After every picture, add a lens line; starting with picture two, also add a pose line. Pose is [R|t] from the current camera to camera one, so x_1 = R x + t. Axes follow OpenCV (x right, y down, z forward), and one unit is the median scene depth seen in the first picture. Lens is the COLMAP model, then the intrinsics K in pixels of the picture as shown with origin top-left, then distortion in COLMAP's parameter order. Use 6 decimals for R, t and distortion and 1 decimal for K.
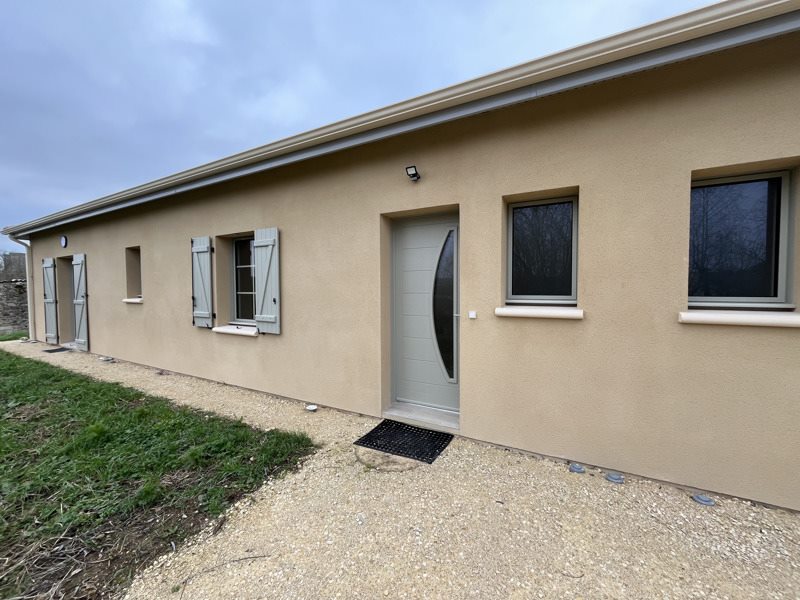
lens RADIAL K [[323.8, 0, 400.0], [0, 323.8, 300.0], [0, 0, 1]] dist [0.002299, -0.000048]
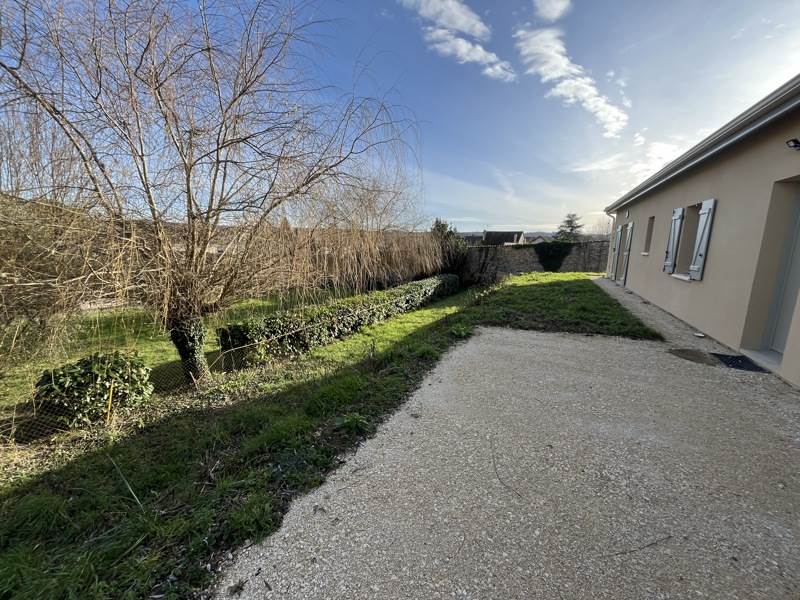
lens RADIAL K [[323.8, 0, 400.0], [0, 323.8, 300.0], [0, 0, 1]] dist [0.002299, -0.000048]
pose [[0.078706, 0.181483, -0.980239, 0.711738], [-0.060952, 0.982326, 0.176975, 0.019227], [0.995033, 0.045819, 0.088377, -0.285612]]
